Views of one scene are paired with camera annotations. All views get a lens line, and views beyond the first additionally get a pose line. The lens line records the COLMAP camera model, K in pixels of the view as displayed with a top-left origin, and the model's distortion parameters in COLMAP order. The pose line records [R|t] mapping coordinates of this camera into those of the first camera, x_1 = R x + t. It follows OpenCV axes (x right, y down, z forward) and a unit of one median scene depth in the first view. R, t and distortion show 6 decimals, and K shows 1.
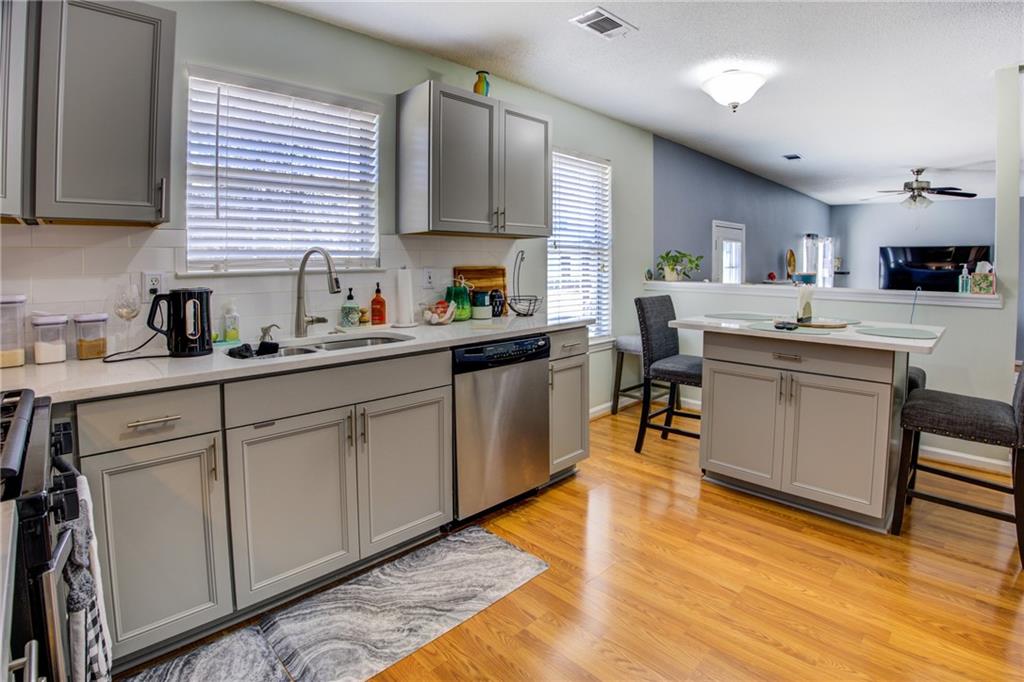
lens RADIAL K [[602.1, 0, 513.8], [0, 602.1, 318.7], [0, 0, 1]] dist [-0.024564, 0.001794]
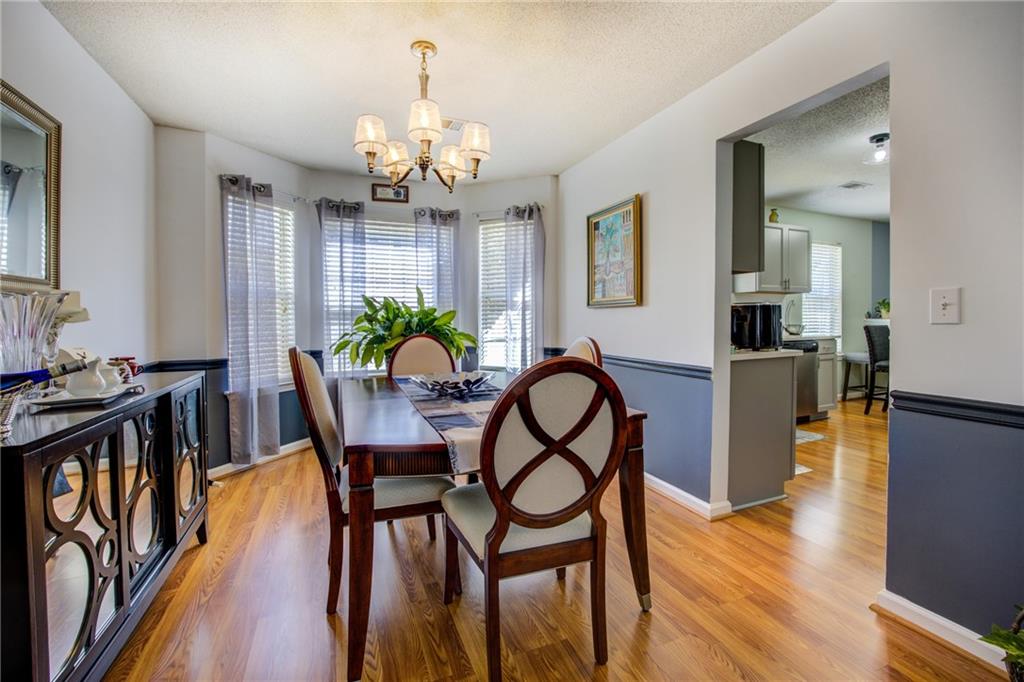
lens RADIAL K [[506.6, 0, 512.0], [0, 506.6, 341.0], [0, 0, 1]] dist [0.014159, 0.000079]
pose [[0.935656, 0.008618, -0.352809, -0.228210], [-0.023902, 0.998954, -0.038989, 0.090345], [0.352104, 0.044913, 0.934883, -0.731714]]
